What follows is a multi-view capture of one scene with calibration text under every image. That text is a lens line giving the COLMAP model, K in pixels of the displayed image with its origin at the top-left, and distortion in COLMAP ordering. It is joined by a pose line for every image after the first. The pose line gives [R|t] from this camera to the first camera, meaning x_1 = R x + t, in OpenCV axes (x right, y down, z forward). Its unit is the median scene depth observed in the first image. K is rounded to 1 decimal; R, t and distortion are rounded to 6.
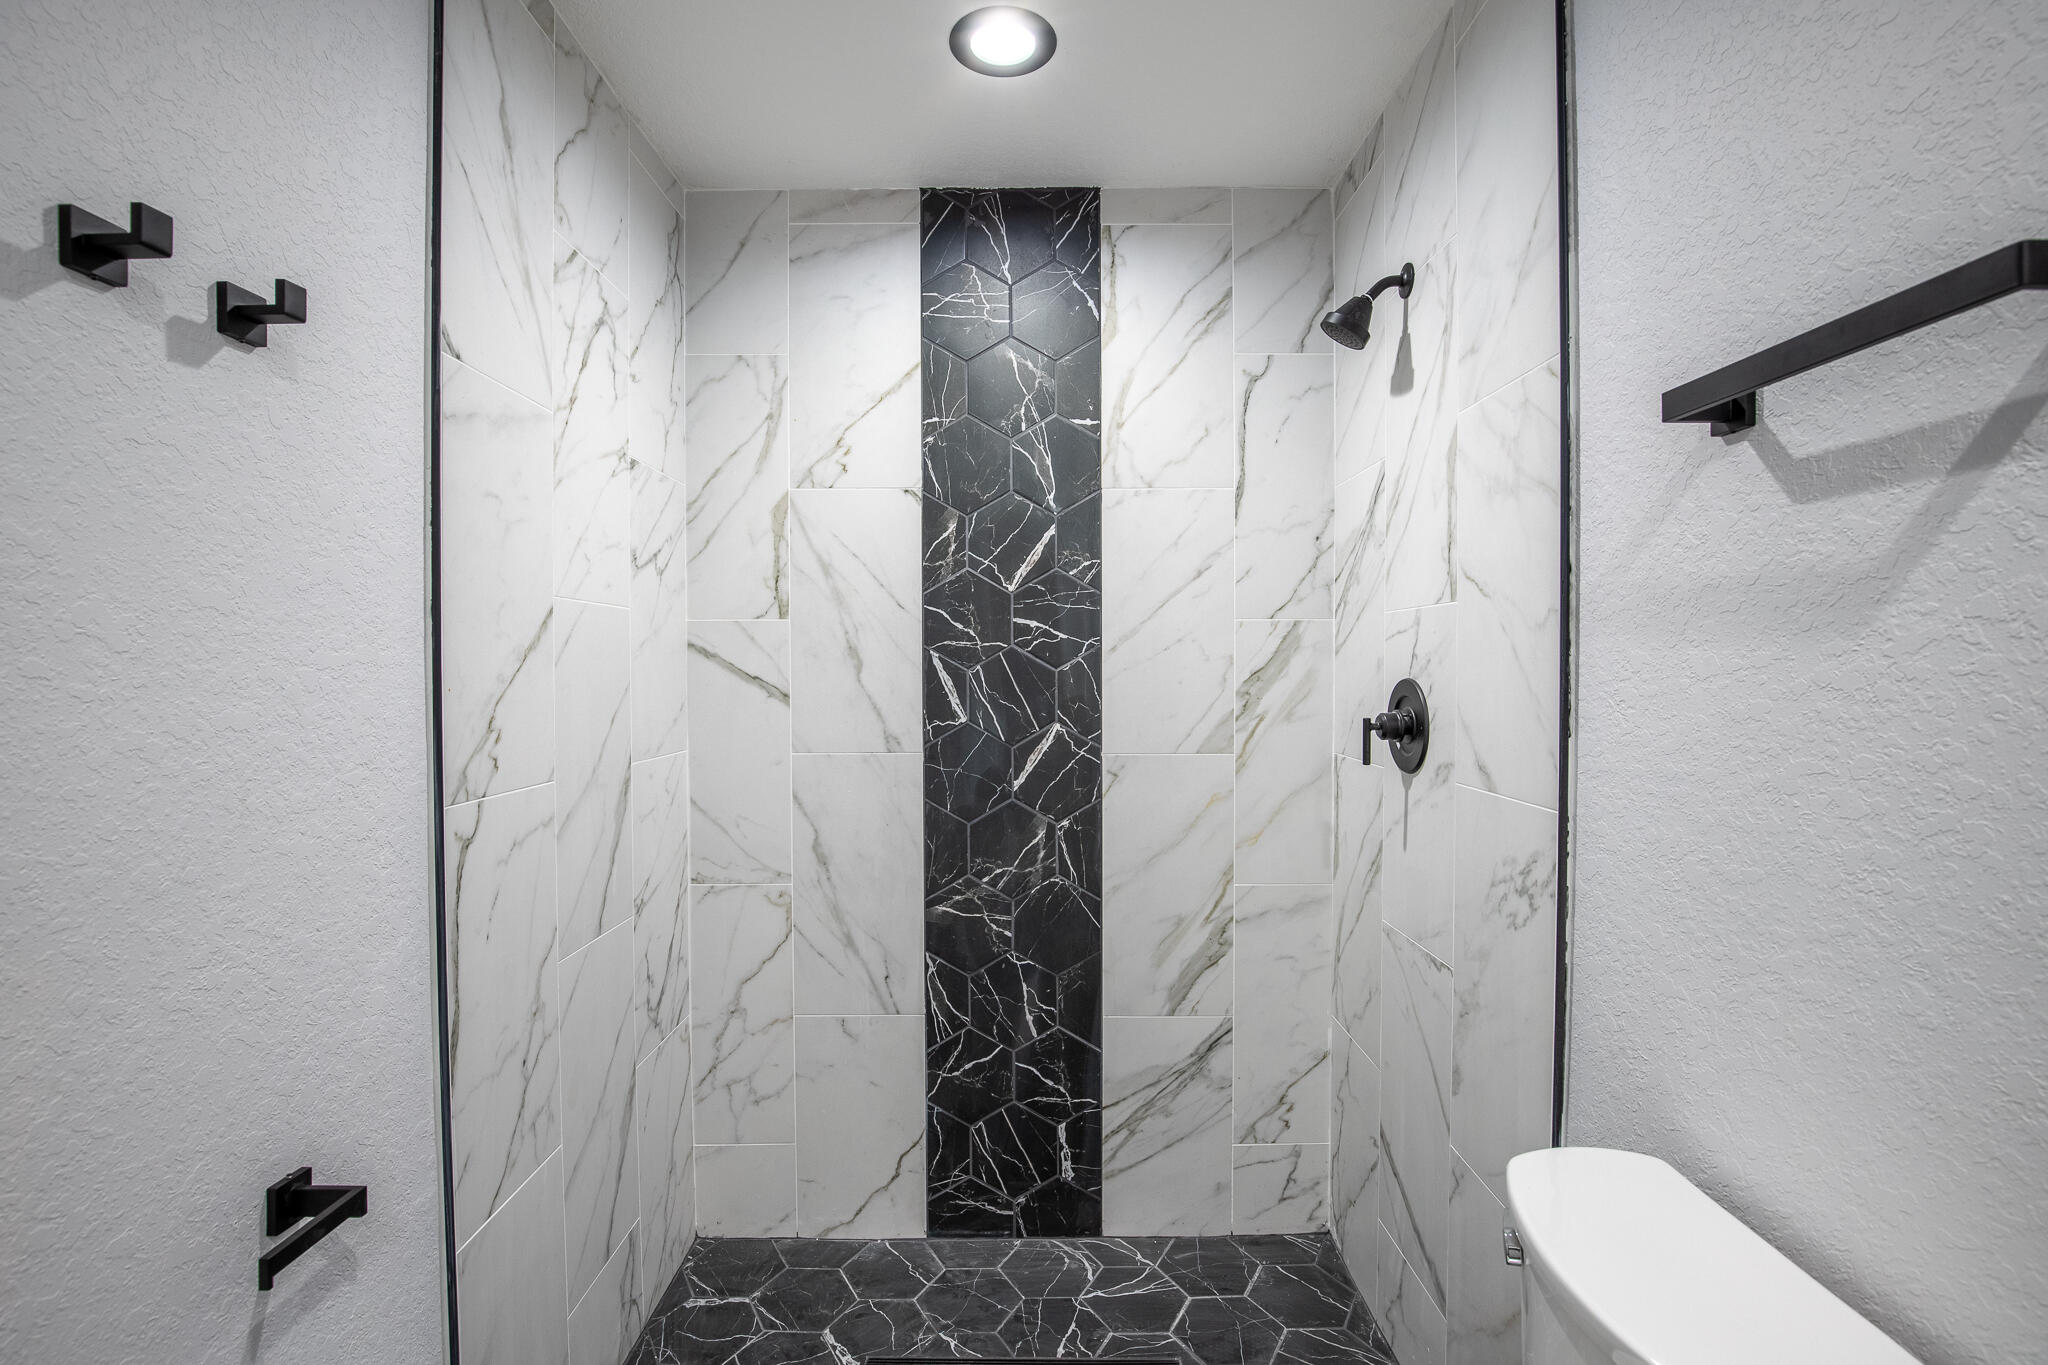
lens RADIAL K [[942.8, 0, 1022.9], [0, 942.8, 680.6], [0, 0, 1]] dist [-0.037699, 0.006812]
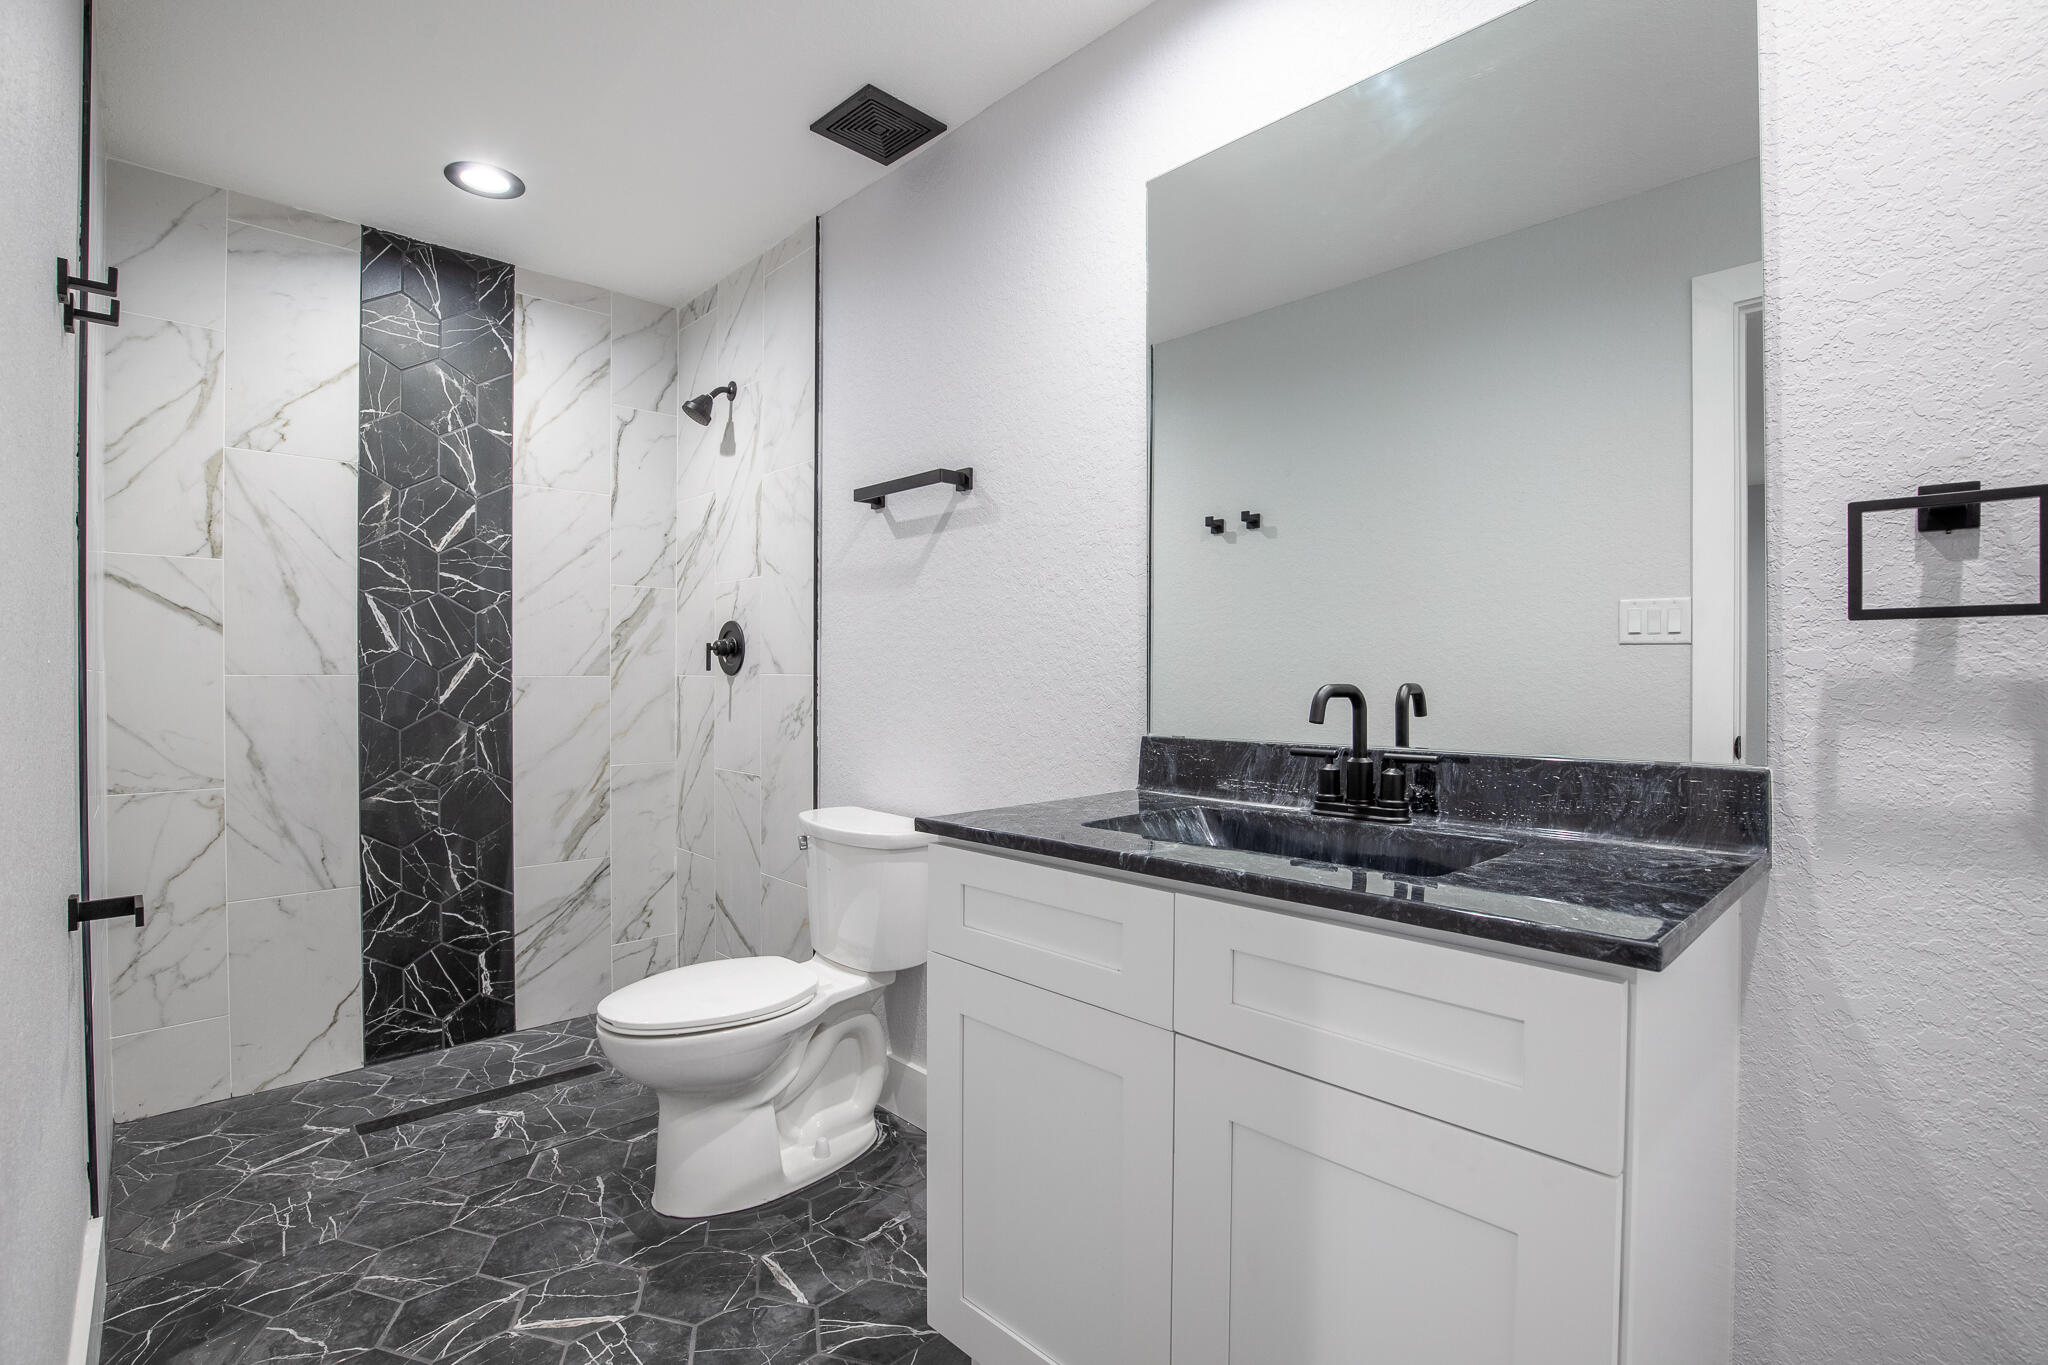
lens RADIAL K [[942.8, 0, 1022.9], [0, 942.8, 680.6], [0, 0, 1]] dist [-0.037699, 0.006812]
pose [[0.720735, -0.000869, 0.693210, -0.324225], [0.005812, 0.999972, -0.004789, 0.096201], [-0.693186, 0.007480, 0.720720, -0.500608]]
